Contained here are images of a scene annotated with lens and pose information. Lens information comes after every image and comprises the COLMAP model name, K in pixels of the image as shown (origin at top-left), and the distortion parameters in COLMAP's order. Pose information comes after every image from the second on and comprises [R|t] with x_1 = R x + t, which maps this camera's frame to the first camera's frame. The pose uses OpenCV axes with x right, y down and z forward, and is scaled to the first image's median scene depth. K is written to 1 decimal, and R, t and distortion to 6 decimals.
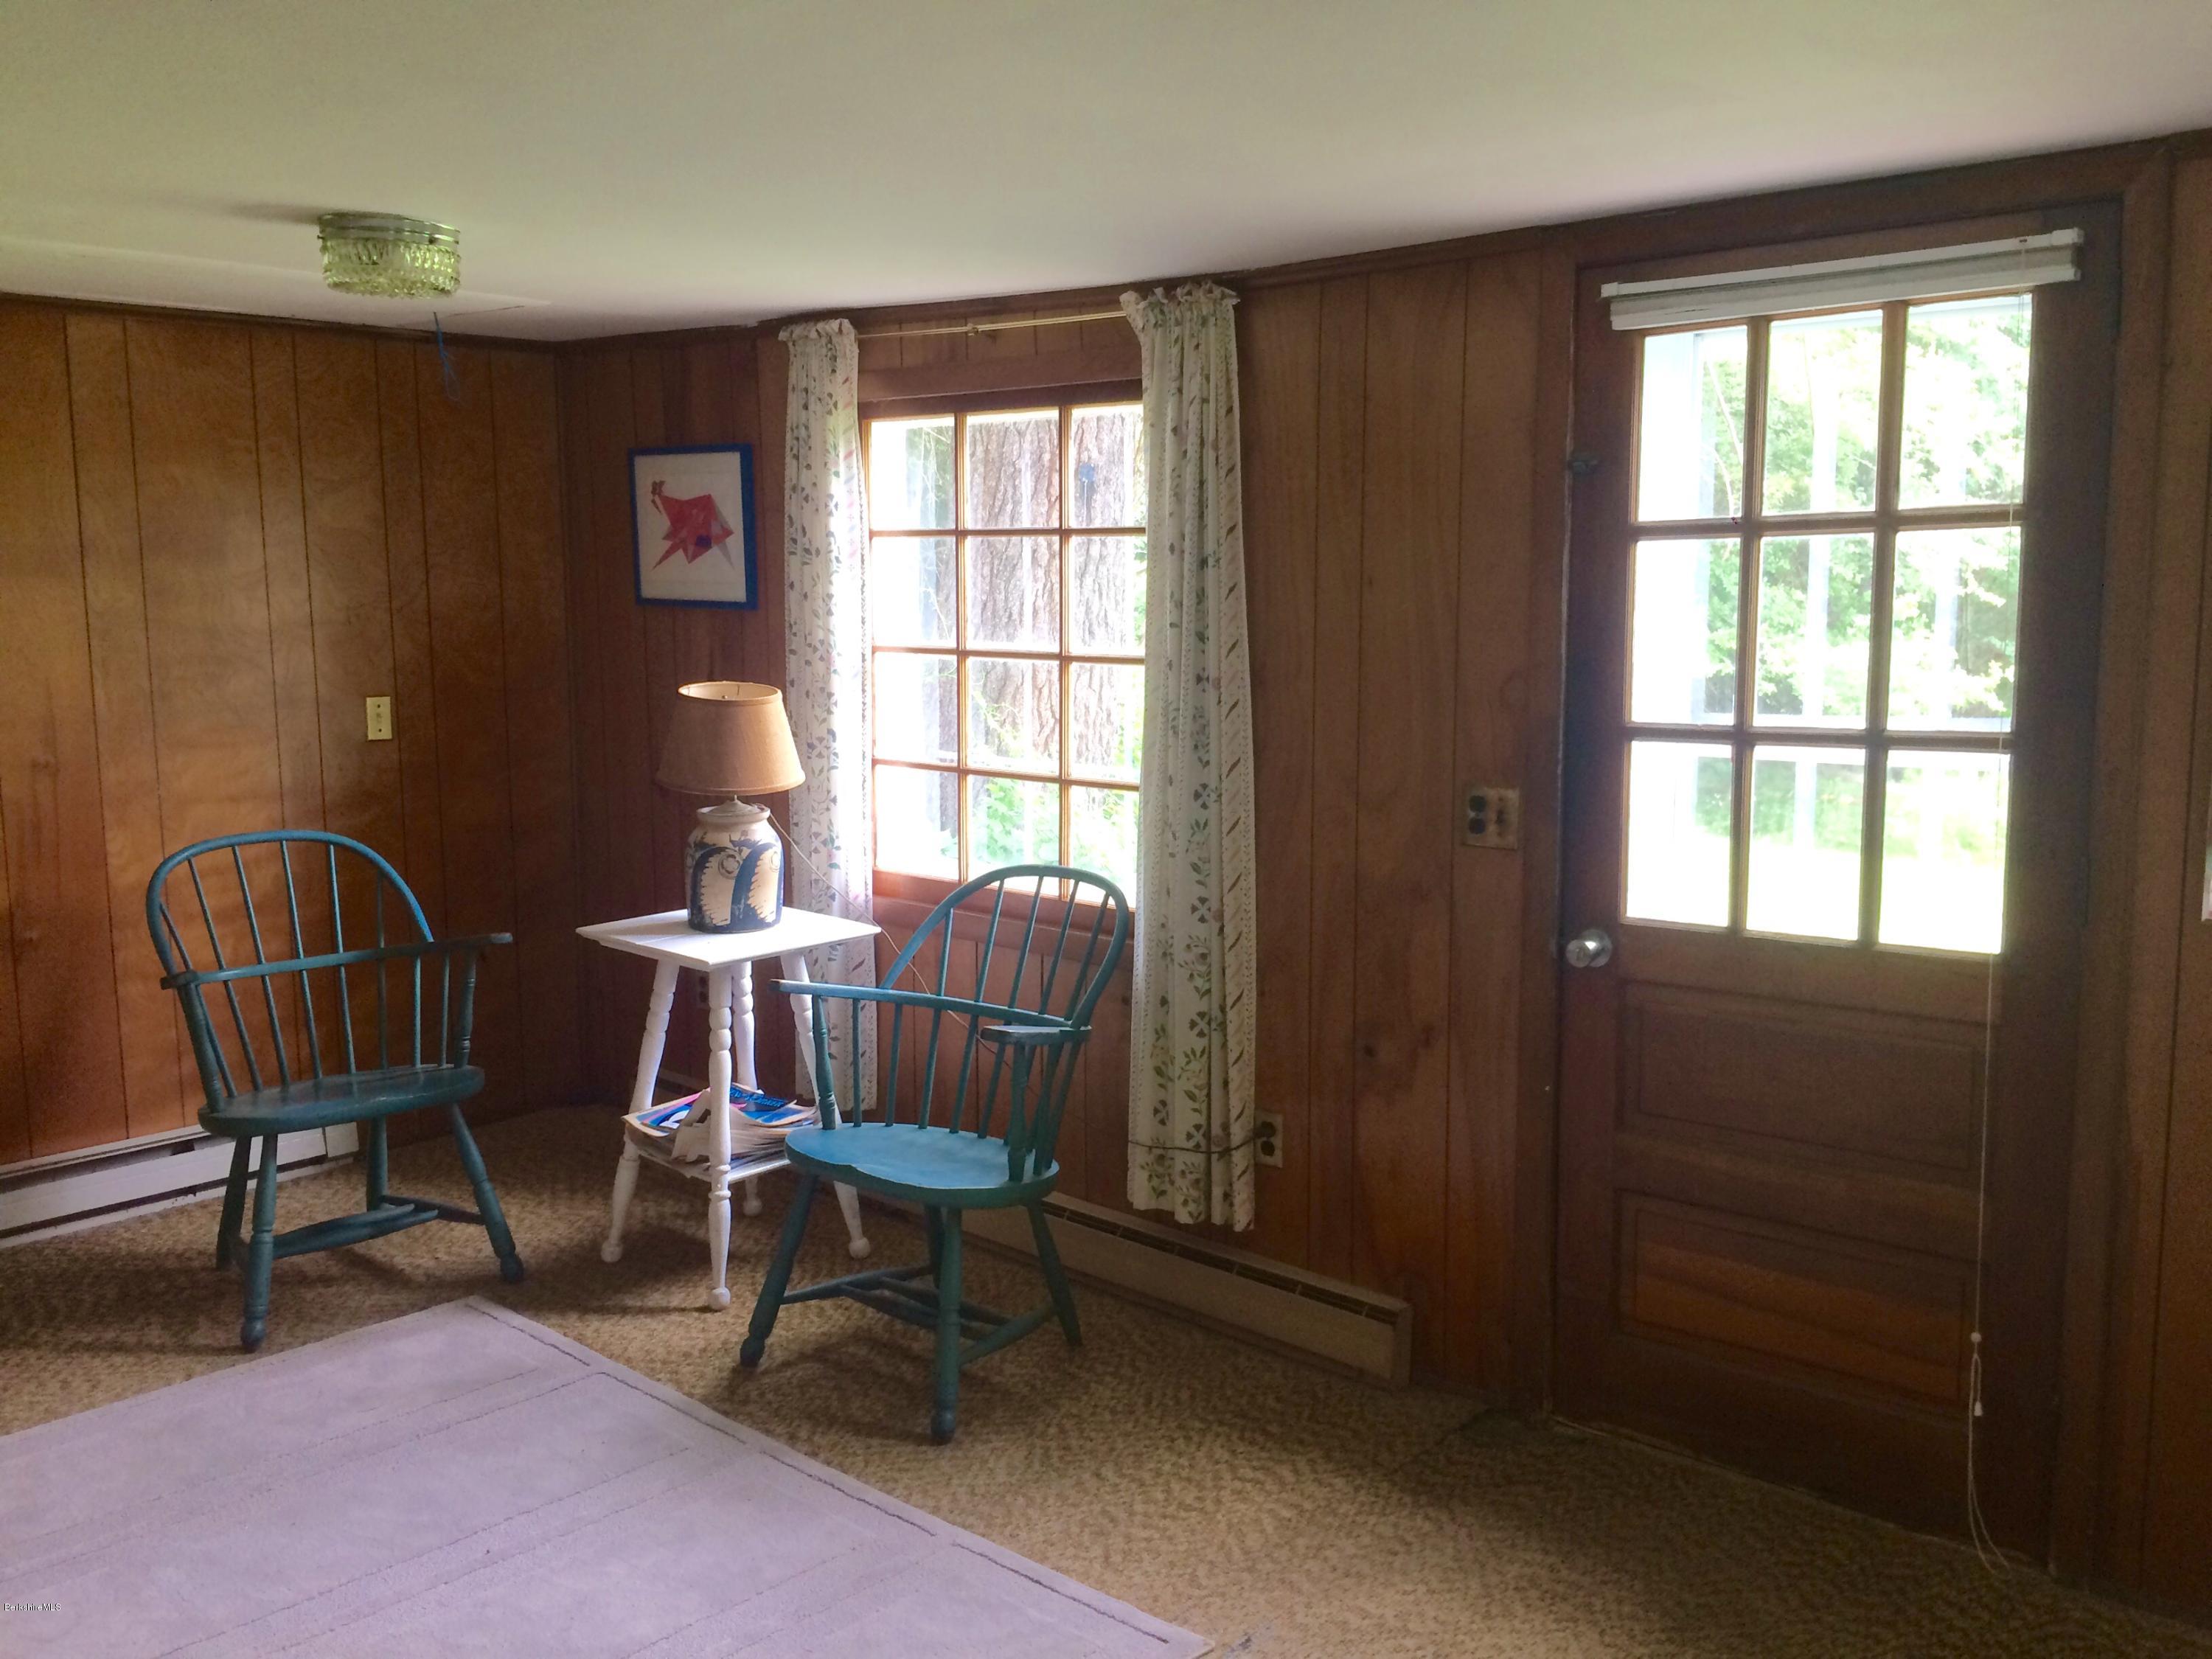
lens RADIAL K [[1889.7, 0, 1100.4], [0, 1889.7, 826.8], [0, 0, 1]] dist [0.069269, -0.102969]
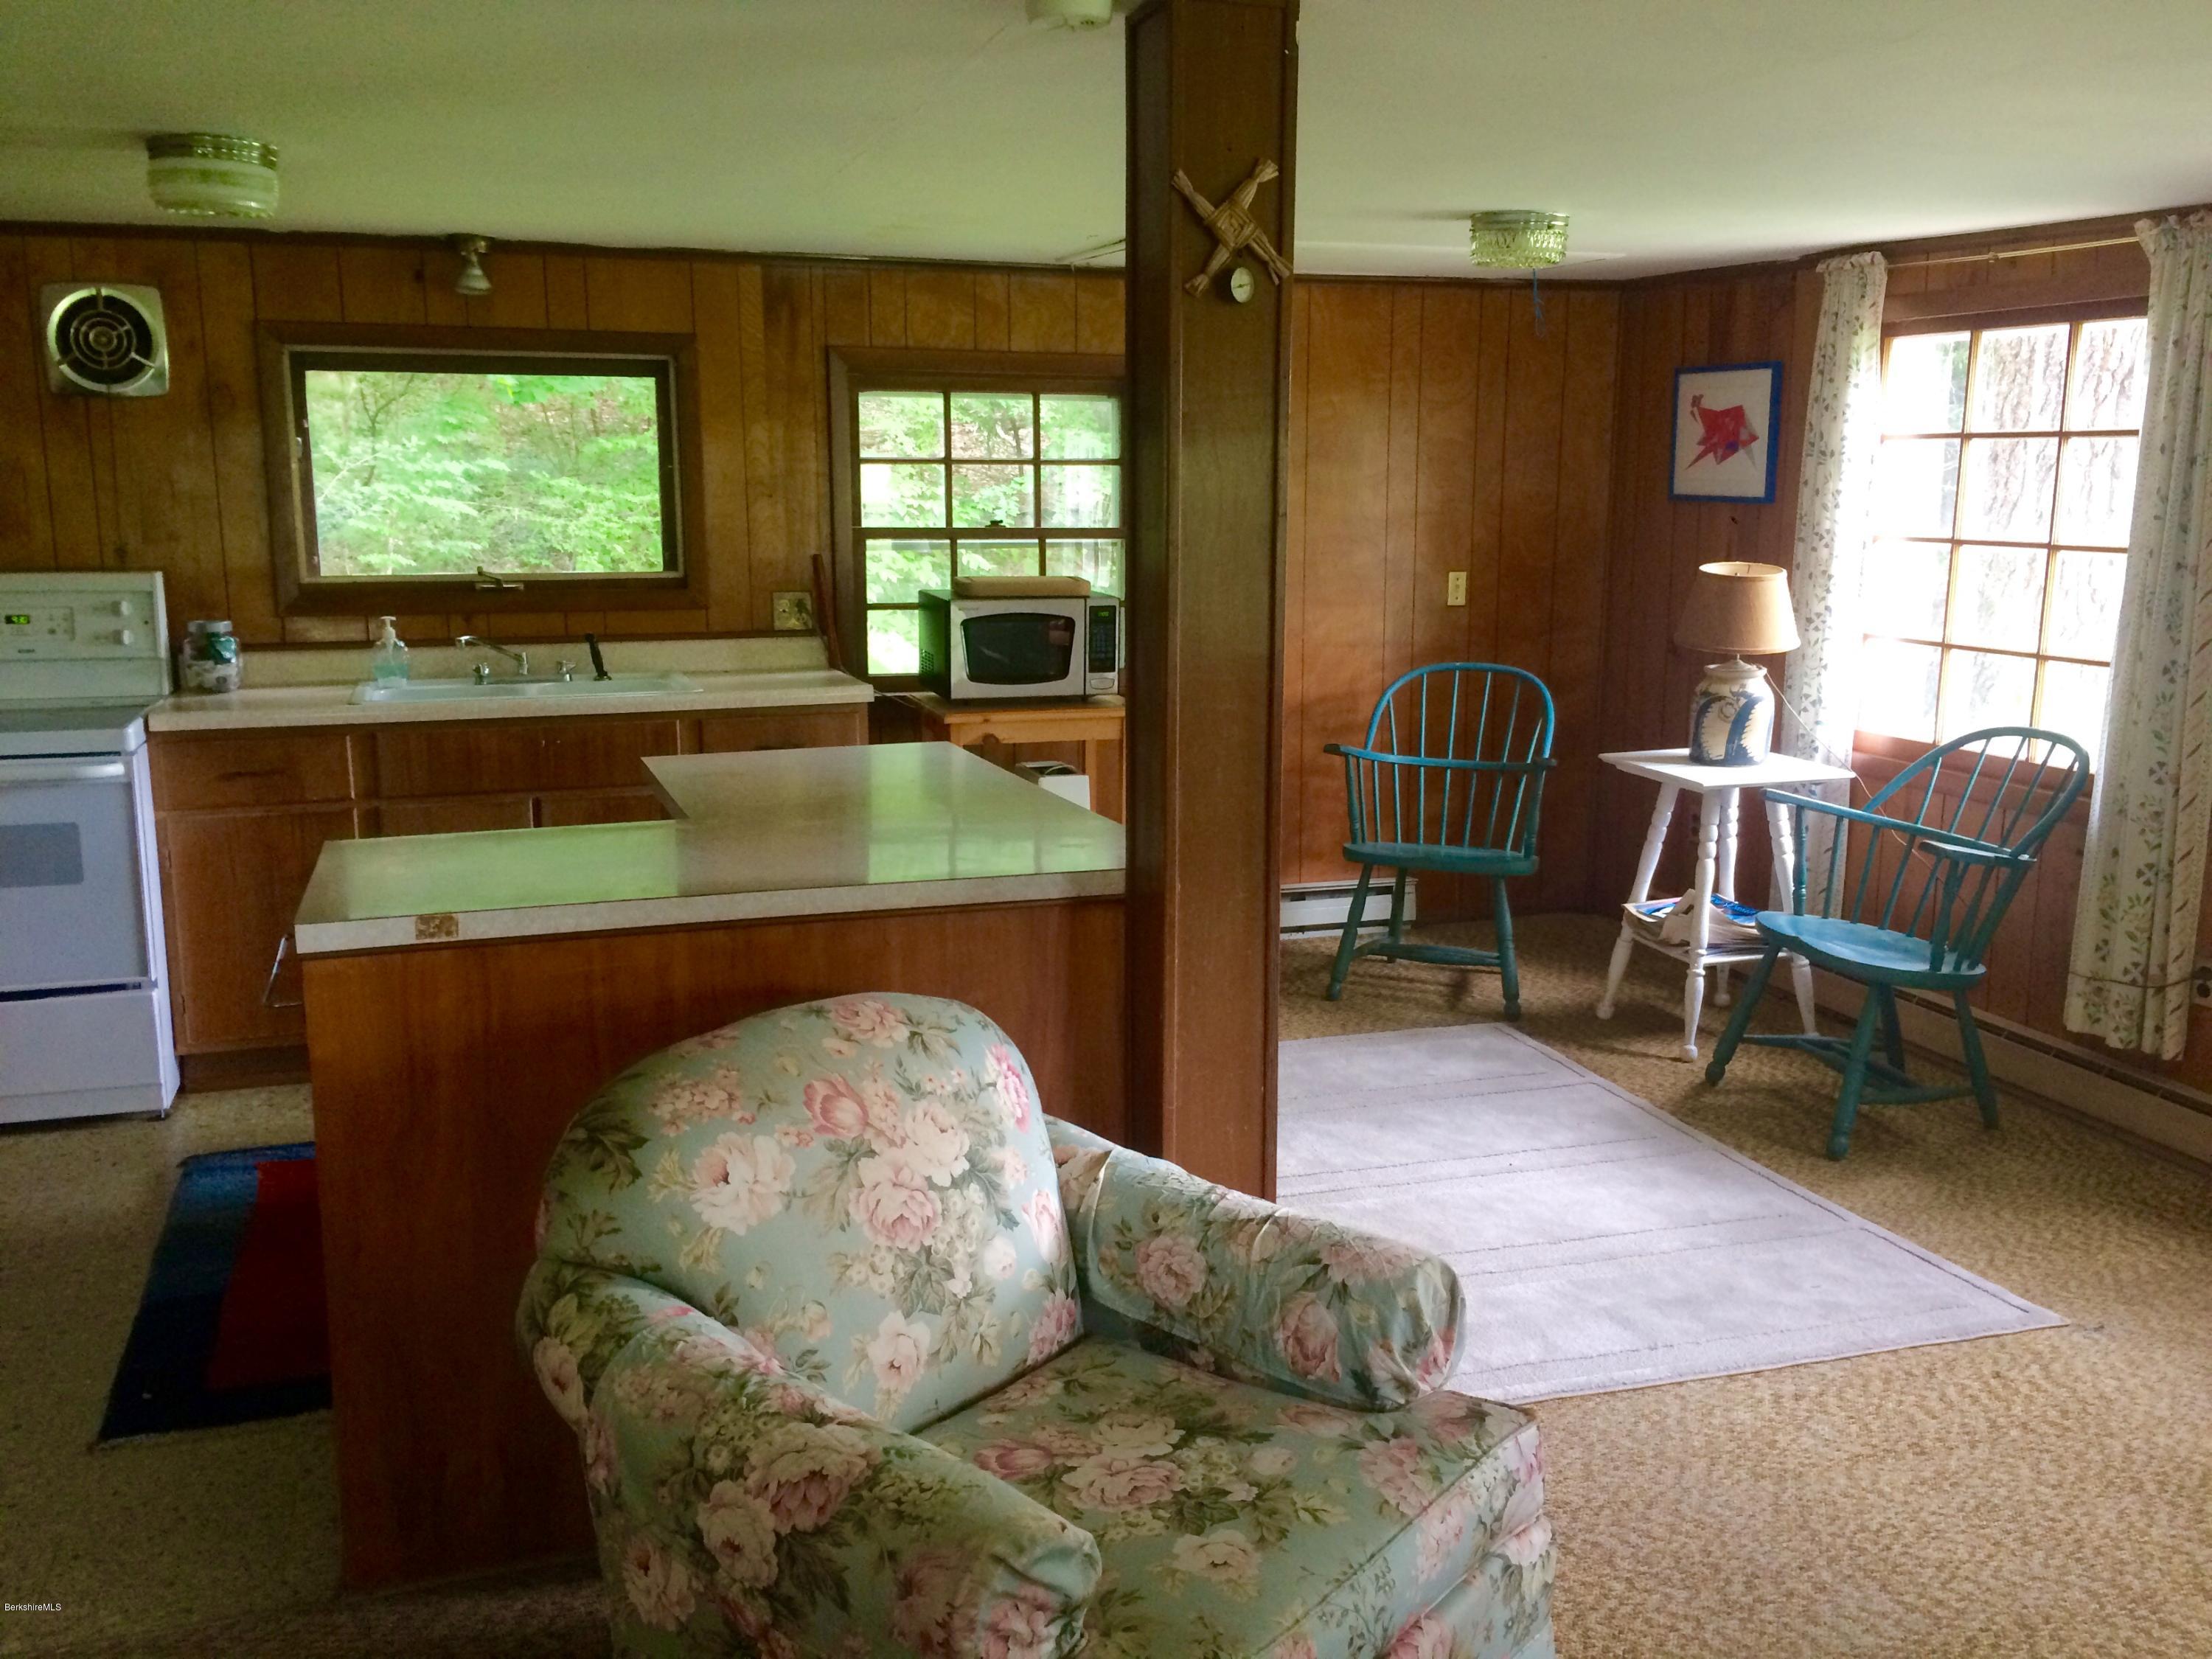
lens RADIAL K [[1889.7, 0, 1097.9], [0, 1889.7, 830.0], [0, 0, 1]] dist [0.069269, -0.102969]
pose [[0.867999, 0.094147, -0.487559, 0.061555], [-0.069460, 0.995229, 0.068517, 0.042655], [0.491684, -0.025607, 0.870397, -0.293112]]
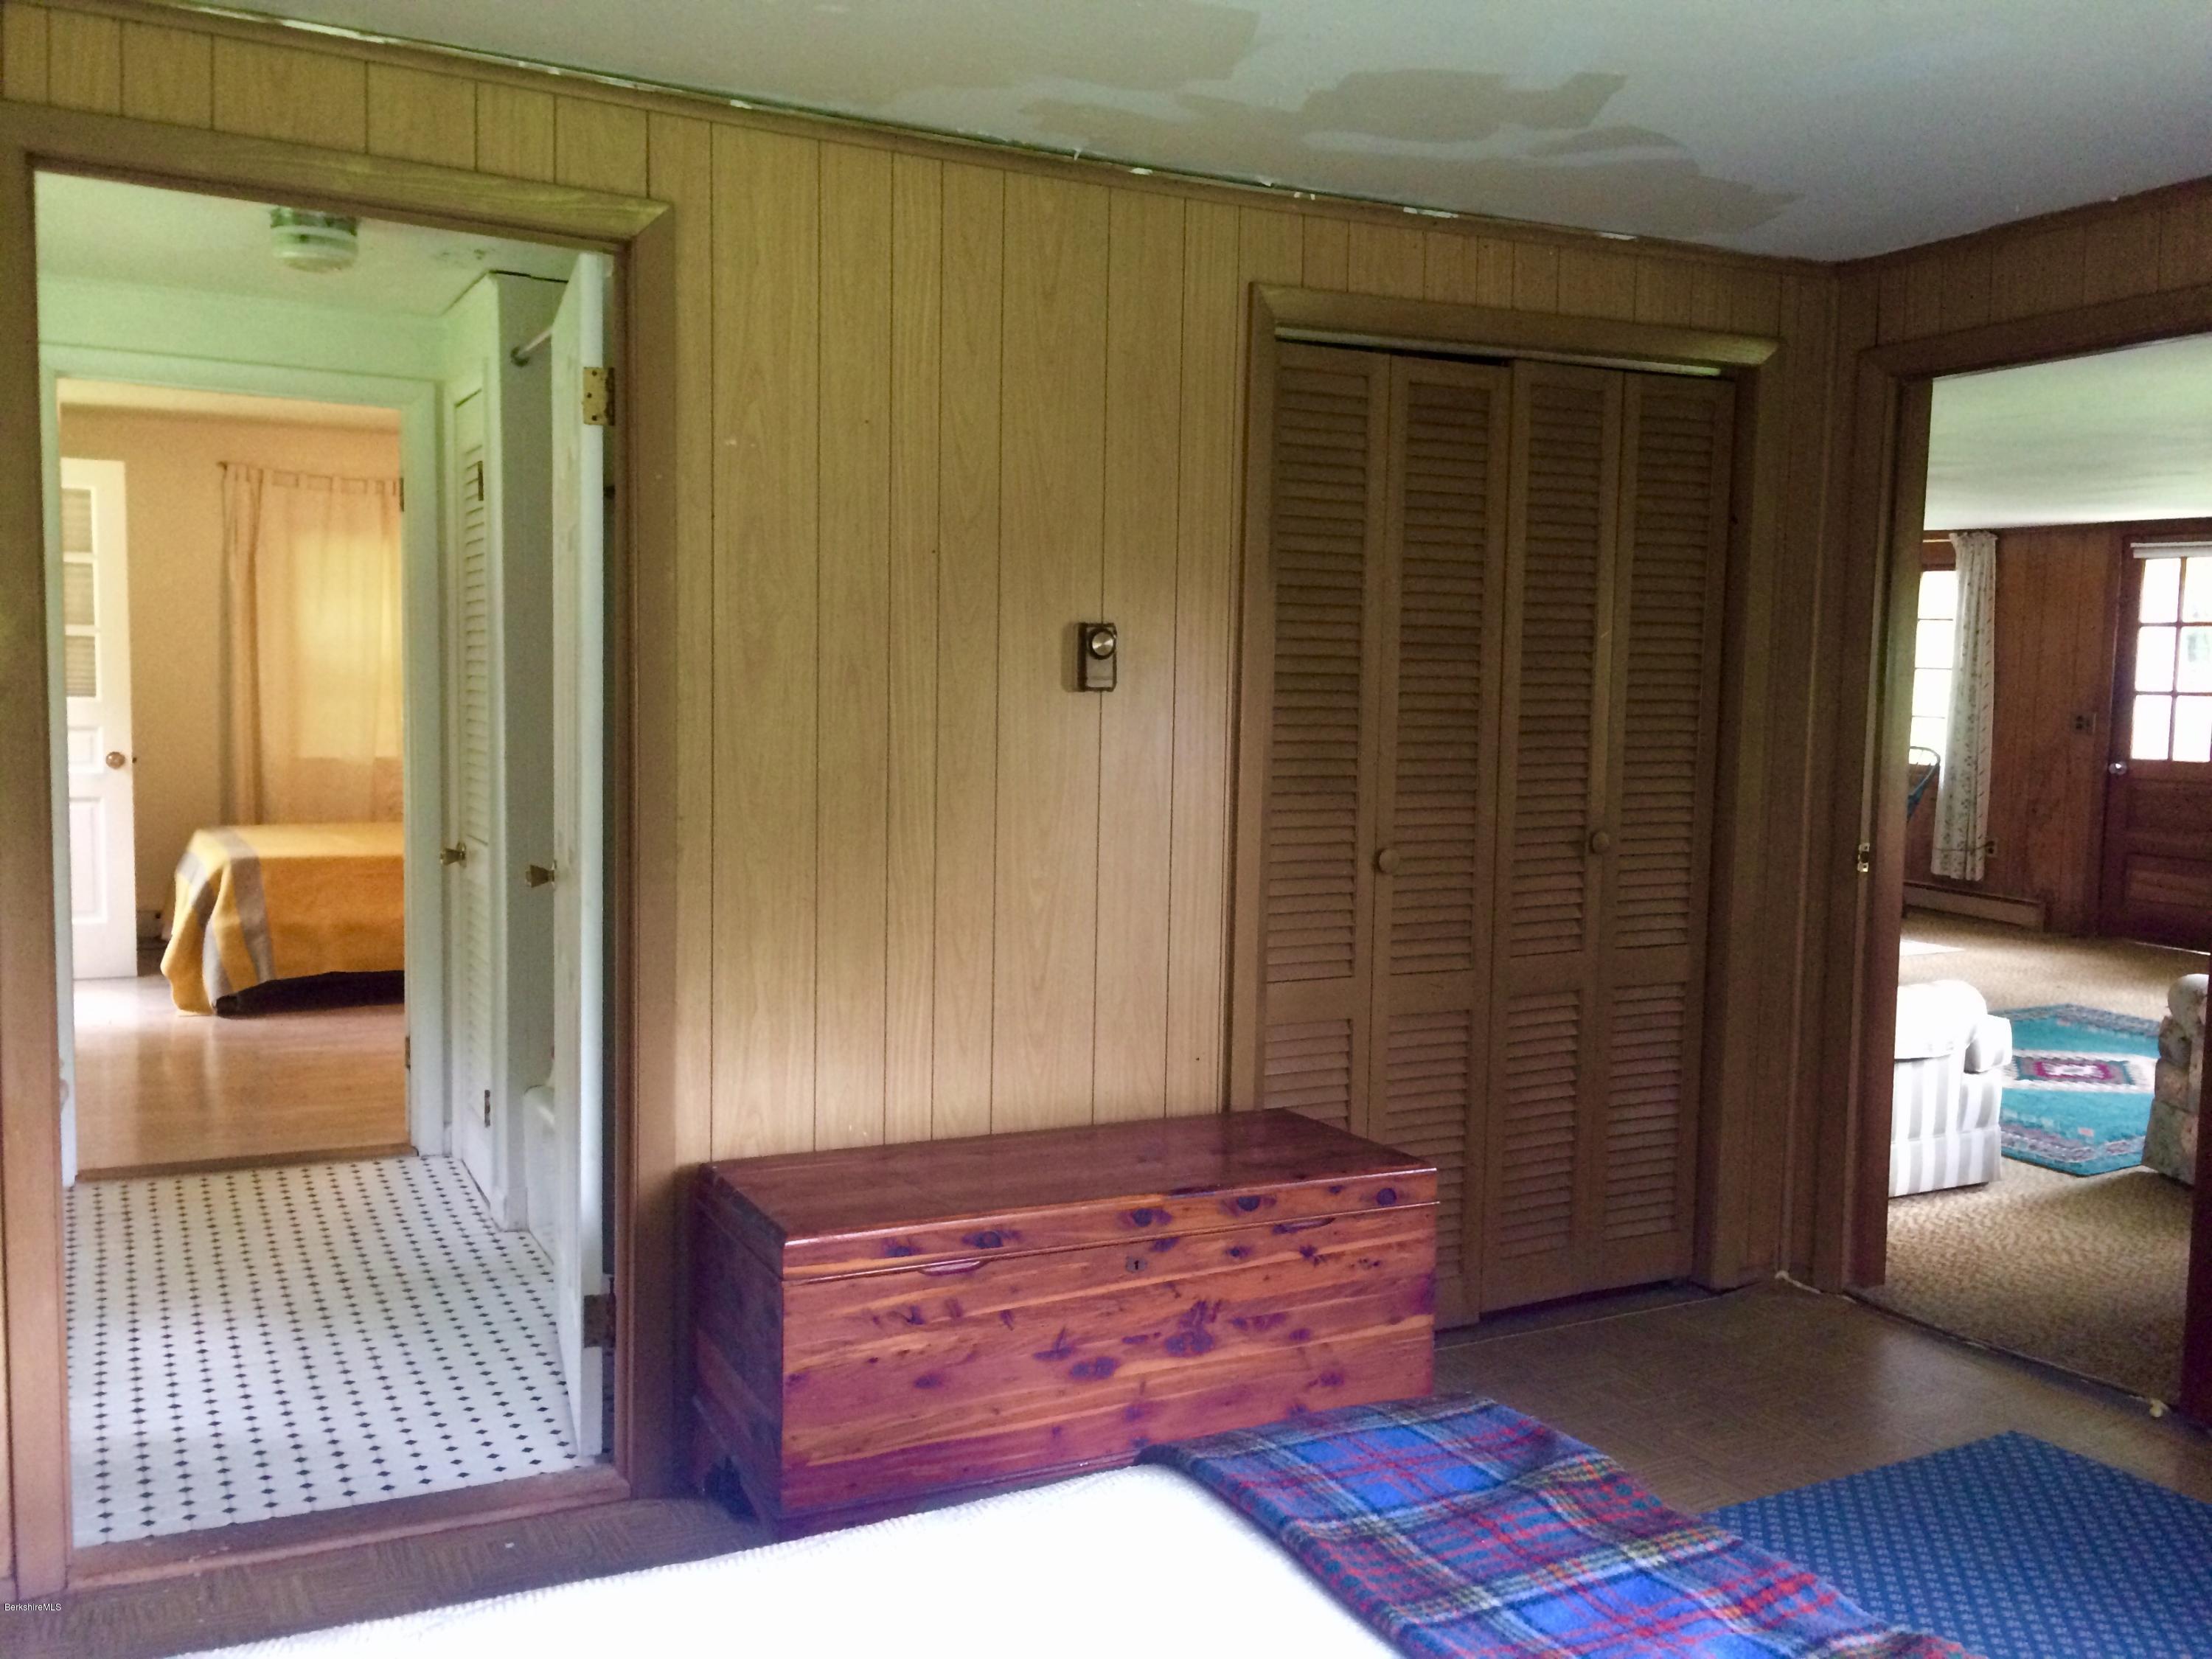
lens RADIAL K [[1889.7, 0, 1113.4], [0, 1889.7, 821.9], [0, 0, 1]] dist [0.069269, -0.102969]
pose [[0.937028, 0.056124, -0.344716, -0.143052], [-0.068658, 0.997346, -0.024248, 0.273906], [0.342440, 0.046389, 0.938394, -1.916058]]
